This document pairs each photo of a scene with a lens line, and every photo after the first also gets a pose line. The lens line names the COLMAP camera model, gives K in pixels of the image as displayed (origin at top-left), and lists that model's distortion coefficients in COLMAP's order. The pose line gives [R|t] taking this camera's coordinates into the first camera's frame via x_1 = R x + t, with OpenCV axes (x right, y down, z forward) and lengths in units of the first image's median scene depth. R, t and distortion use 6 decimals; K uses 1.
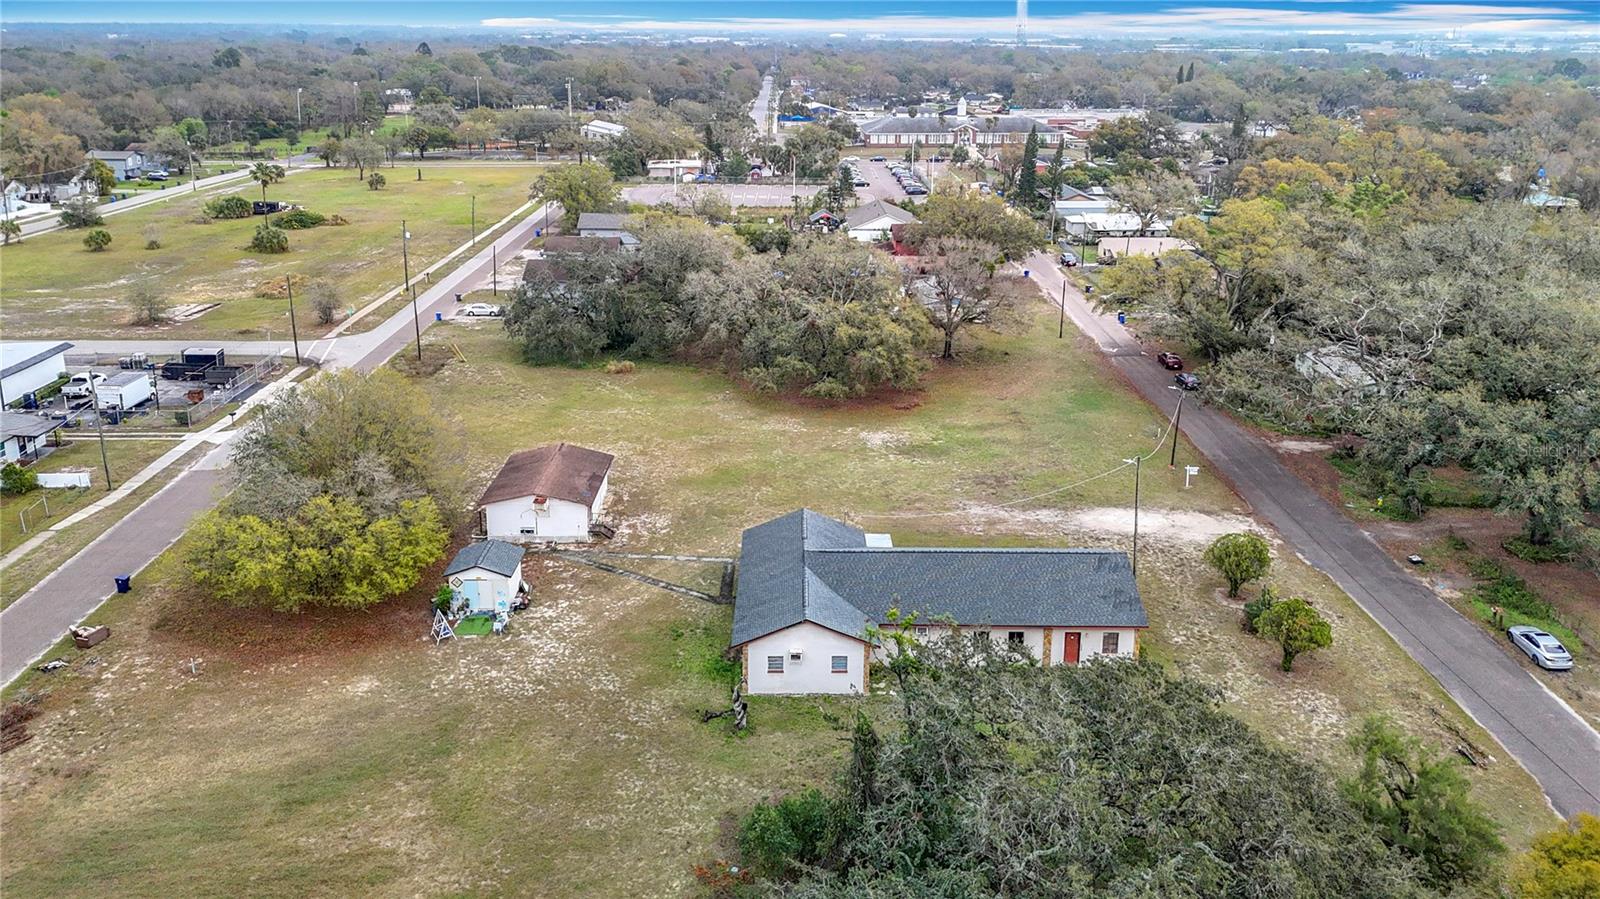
lens RADIAL K [[1168.5, 0, 800.0], [0, 1168.5, 449.5], [0, 0, 1]] dist [0.114675, -0.163821]
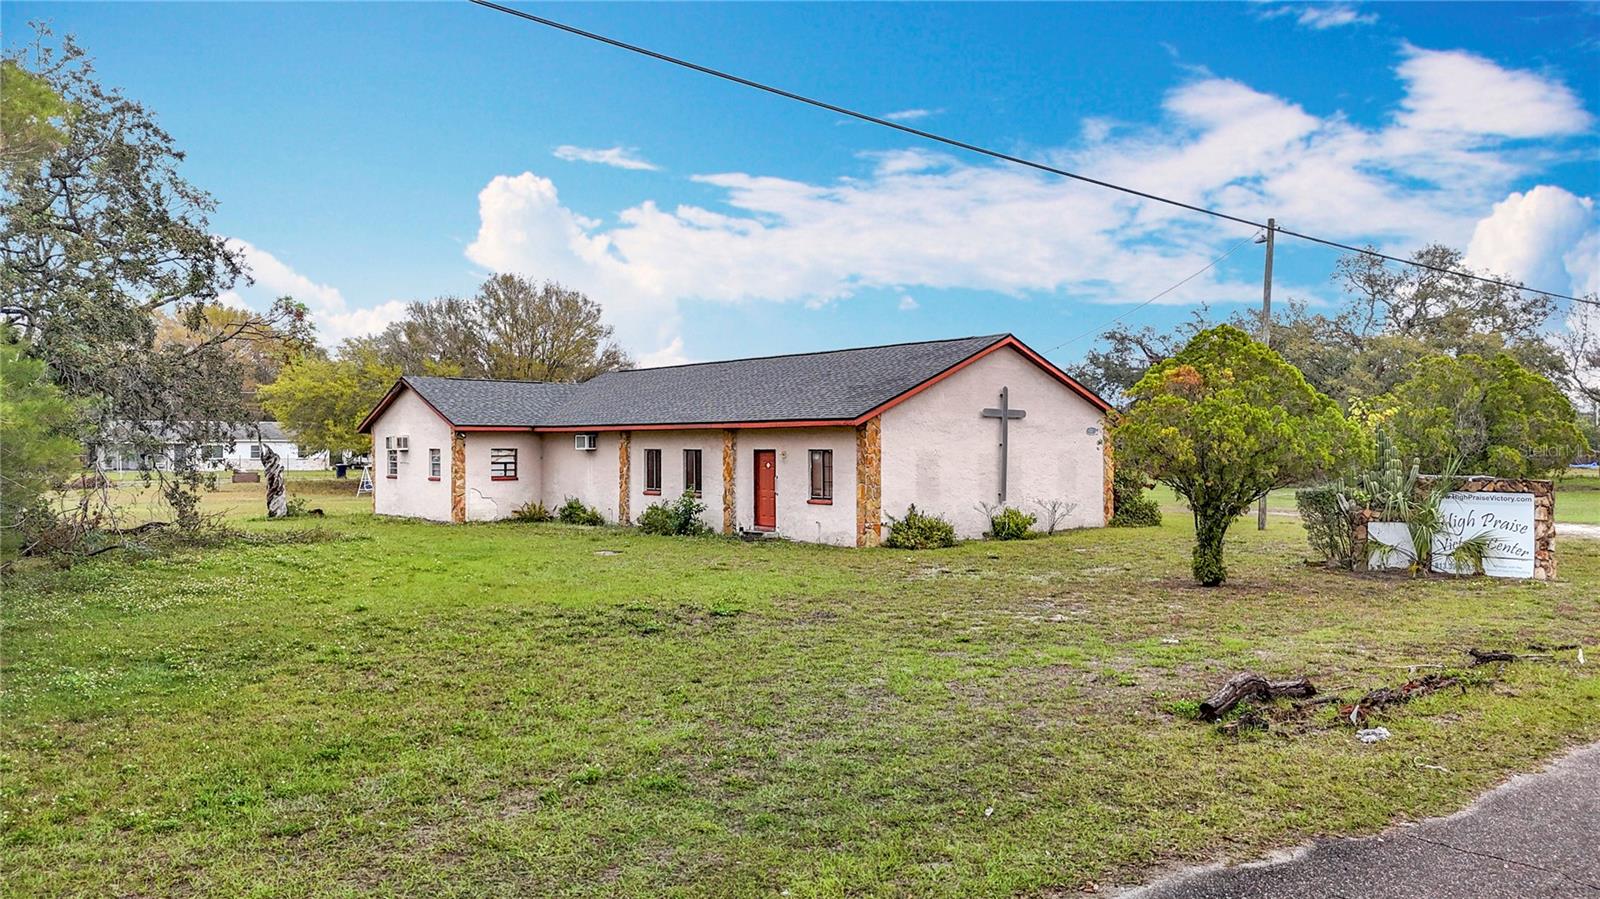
lens RADIAL K [[1185.8, 0, 803.2], [0, 1185.8, 409.0], [0, 0, 1]] dist [0.099727, -0.122211]
pose [[0.635824, -0.025422, -0.771415, 0.397616], [-0.257656, 0.935133, -0.243186, 0.166421], [0.727558, 0.353383, 0.588030, 0.503618]]
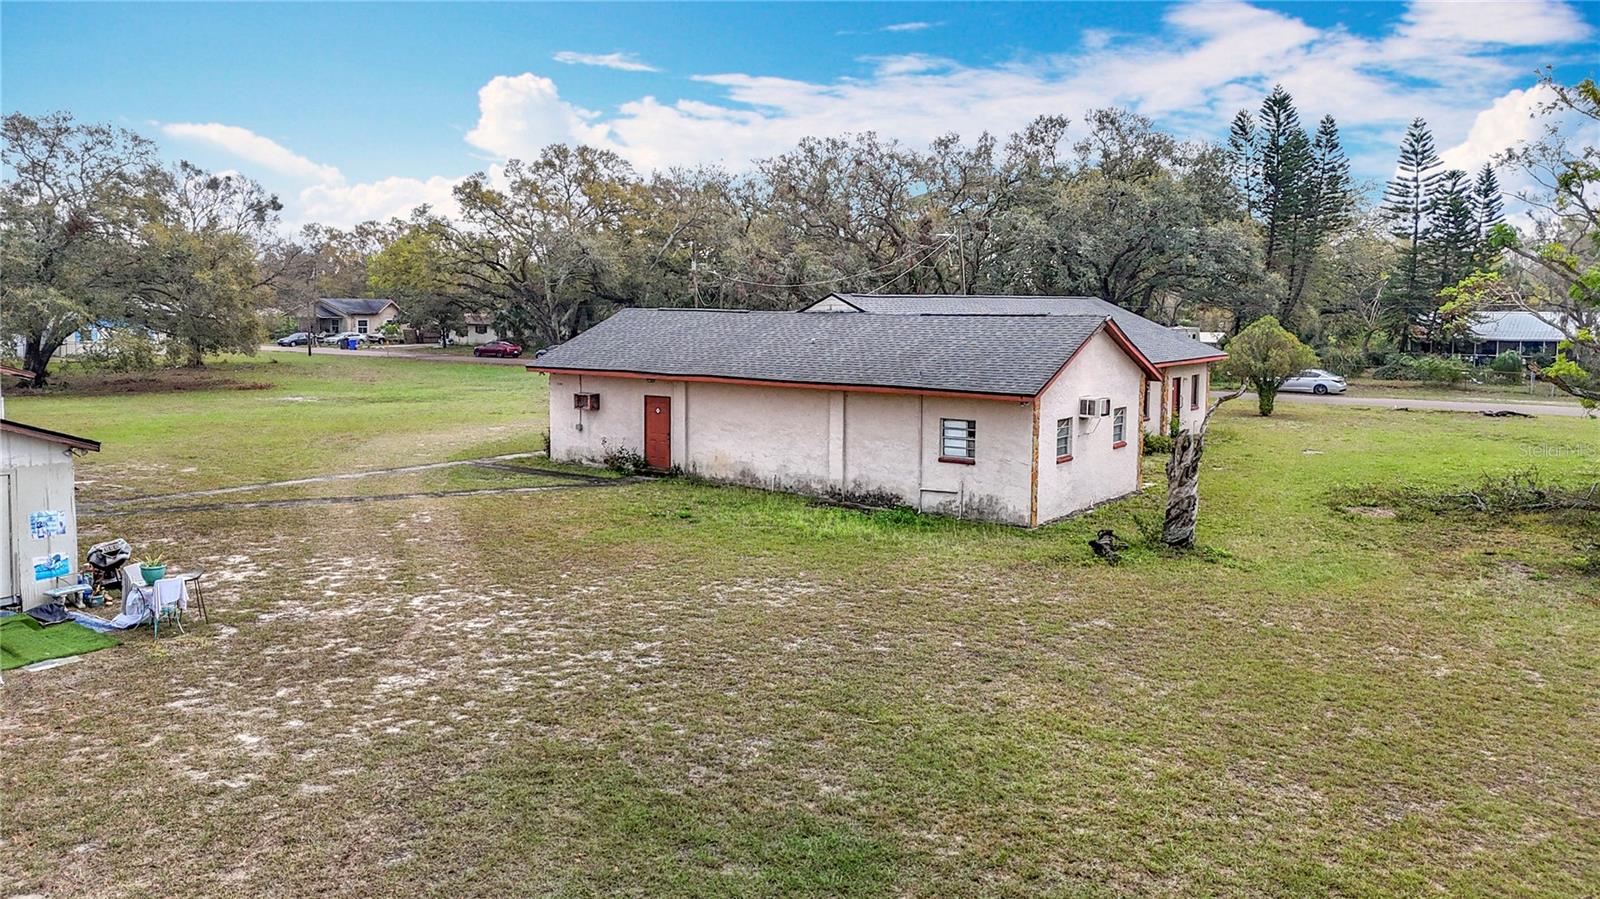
lens RADIAL K [[1203.0, 0, 795.6], [0, 1203.0, 368.4], [0, 0, 1]] dist [0.072179, -0.076878]
pose [[0.580591, -0.047212, 0.812825, -0.277314], [0.265553, 0.954706, -0.134228, 0.125118], [-0.769672, 0.293780, 0.566832, 0.535190]]
